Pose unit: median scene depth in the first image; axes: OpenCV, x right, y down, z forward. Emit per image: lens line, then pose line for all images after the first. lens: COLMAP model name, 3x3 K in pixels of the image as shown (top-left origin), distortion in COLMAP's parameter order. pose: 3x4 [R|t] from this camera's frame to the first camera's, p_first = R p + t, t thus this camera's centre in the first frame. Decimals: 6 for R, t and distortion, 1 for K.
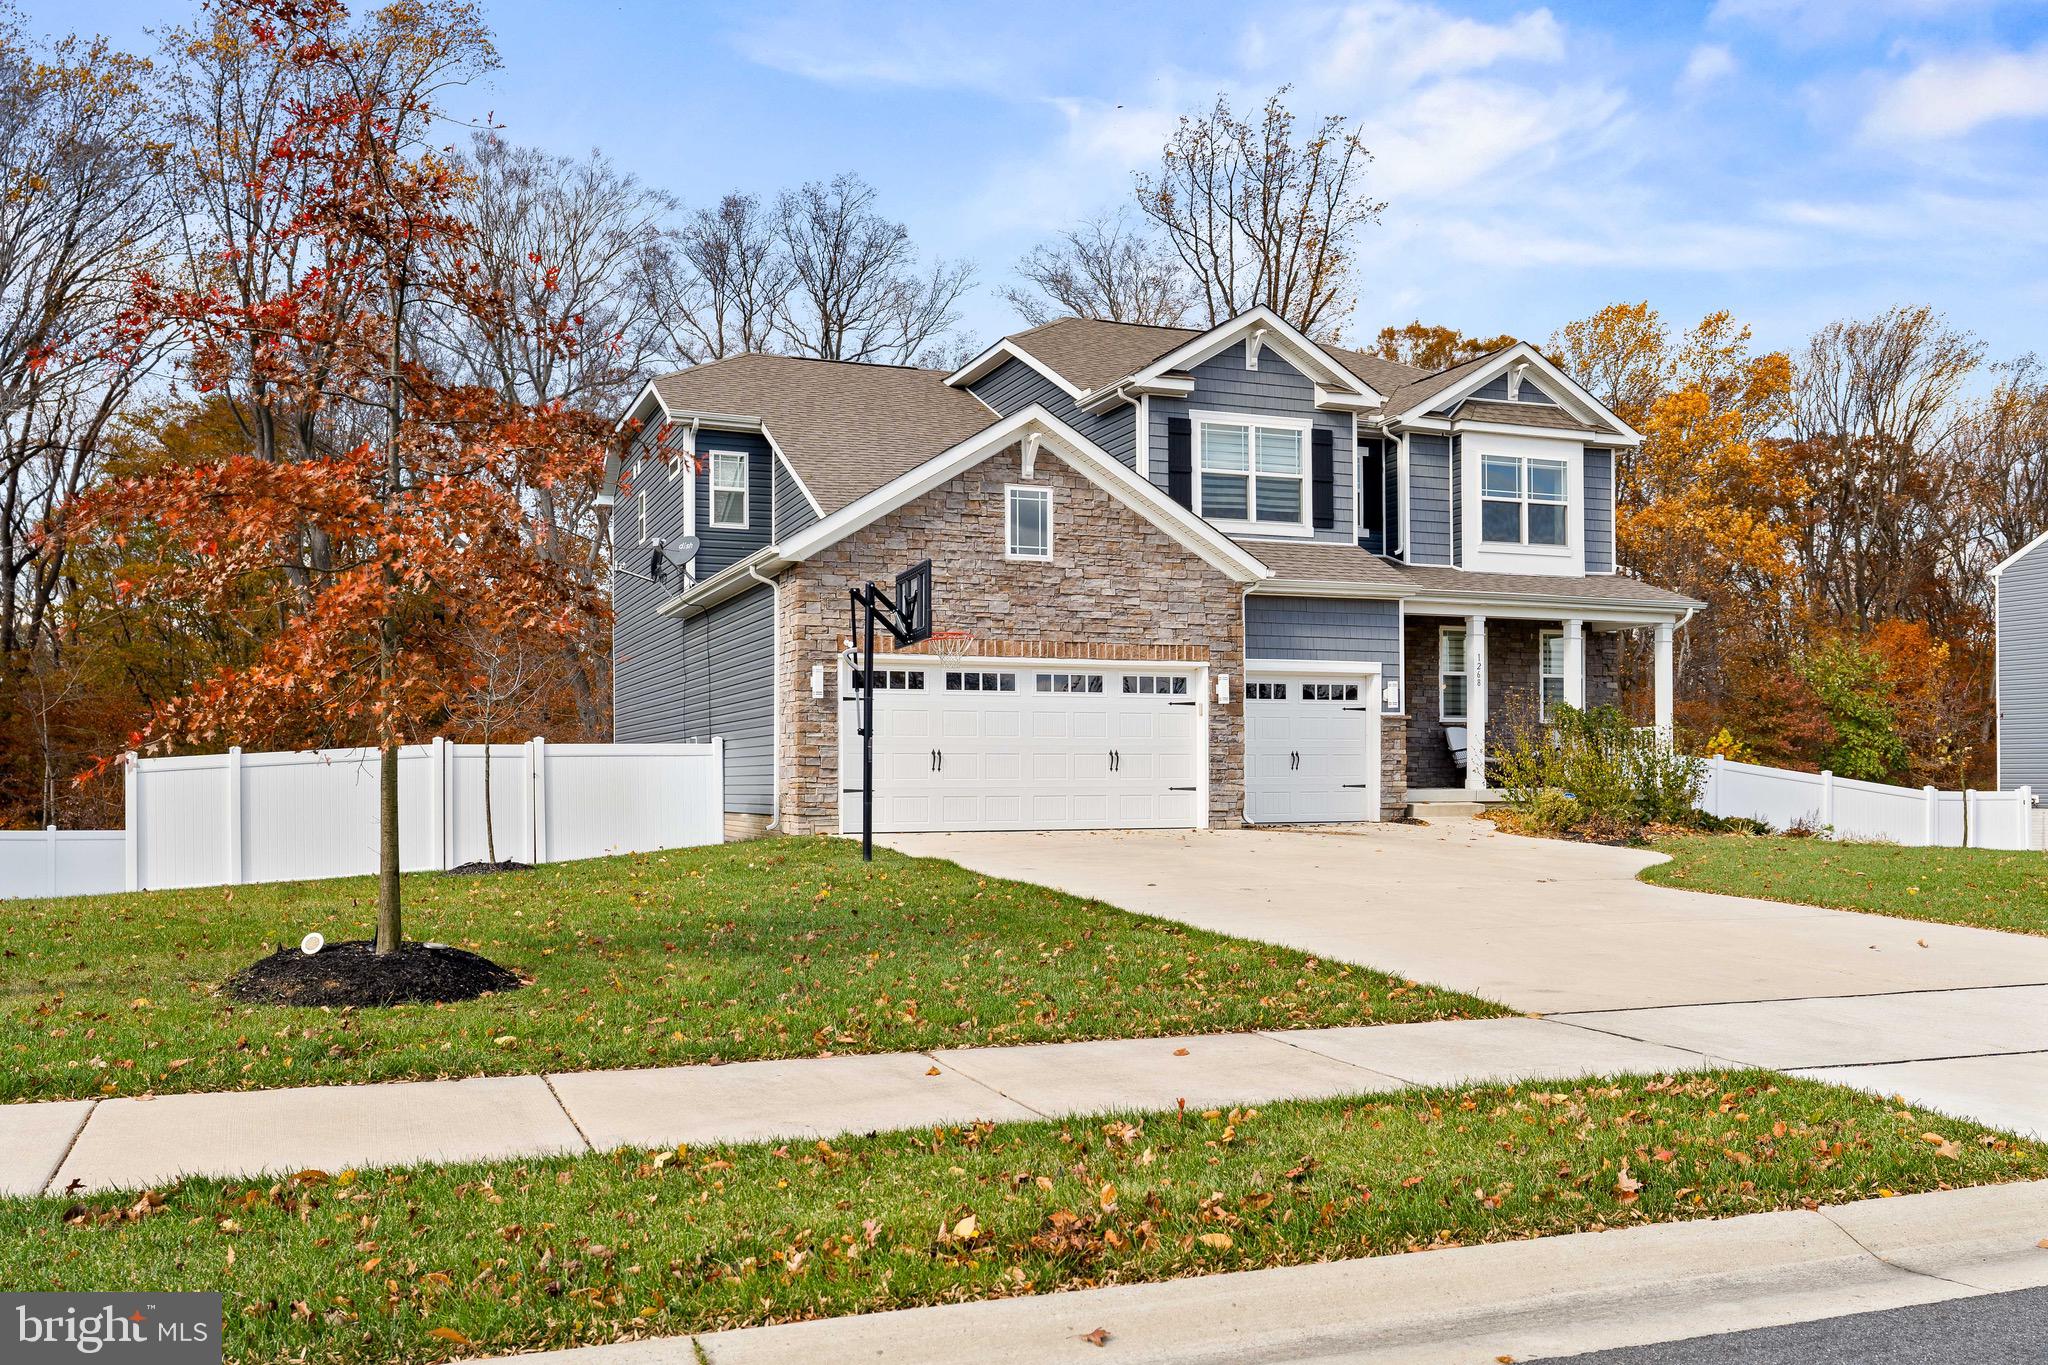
lens RADIAL K [[1183.4, 0, 1024.0], [0, 1183.4, 708.3], [0, 0, 1]] dist [-0.006177, -0.001922]
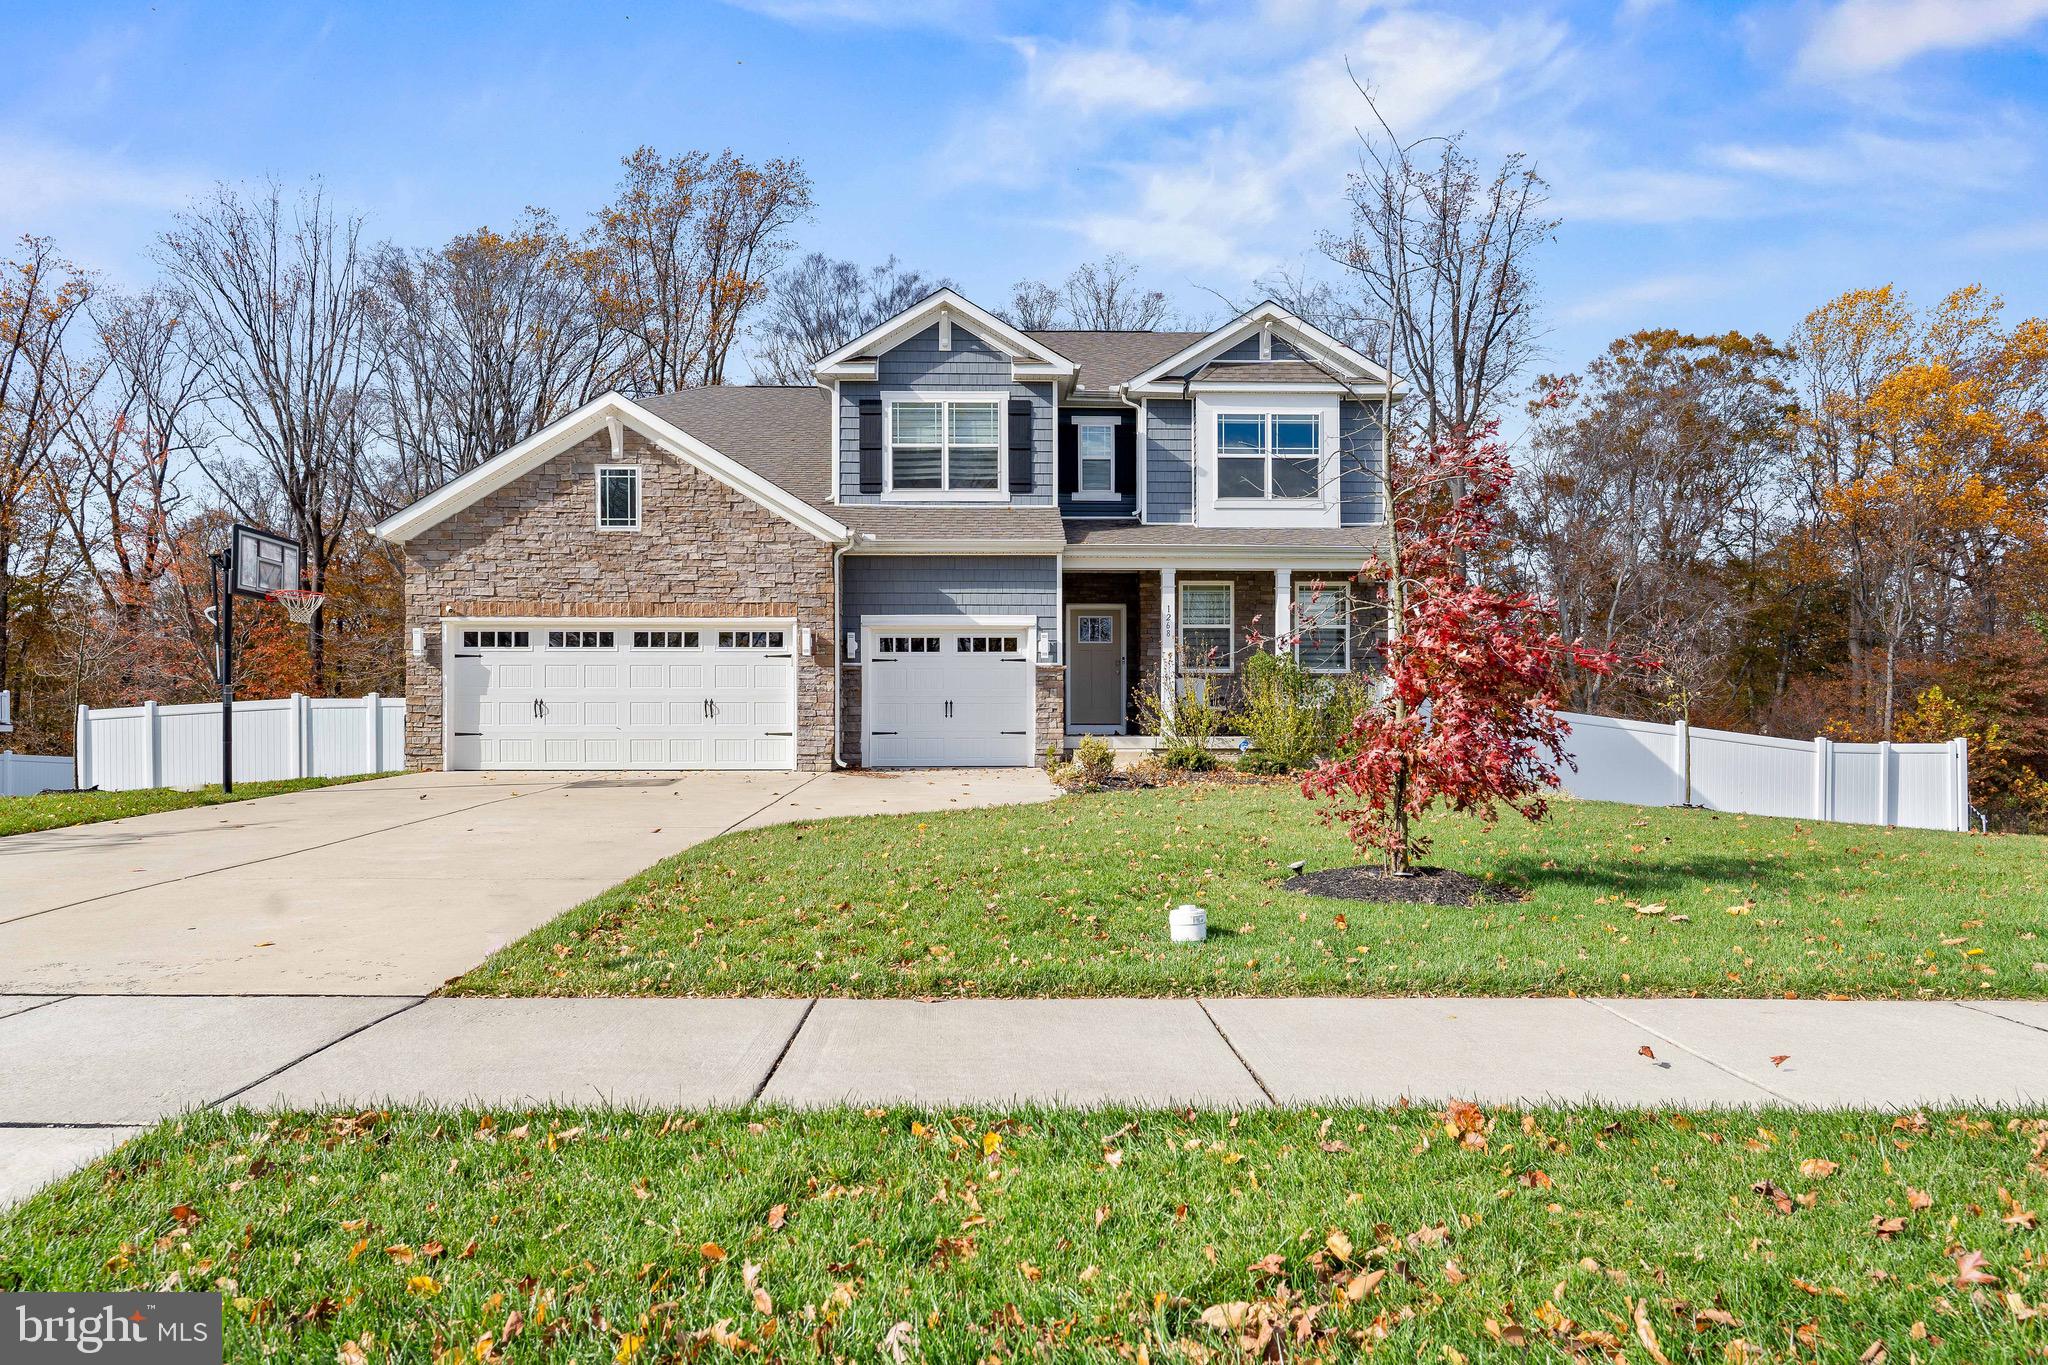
lens RADIAL K [[930.9, 0, 1039.9], [0, 930.9, 687.5], [0, 0, 1]] dist [-0.003874, -0.000124]
pose [[0.968408, -0.009029, -0.249209, 0.490127], [0.012034, 0.999872, 0.010535, 0.015903], [0.249082, -0.013201, 0.968392, 0.189951]]
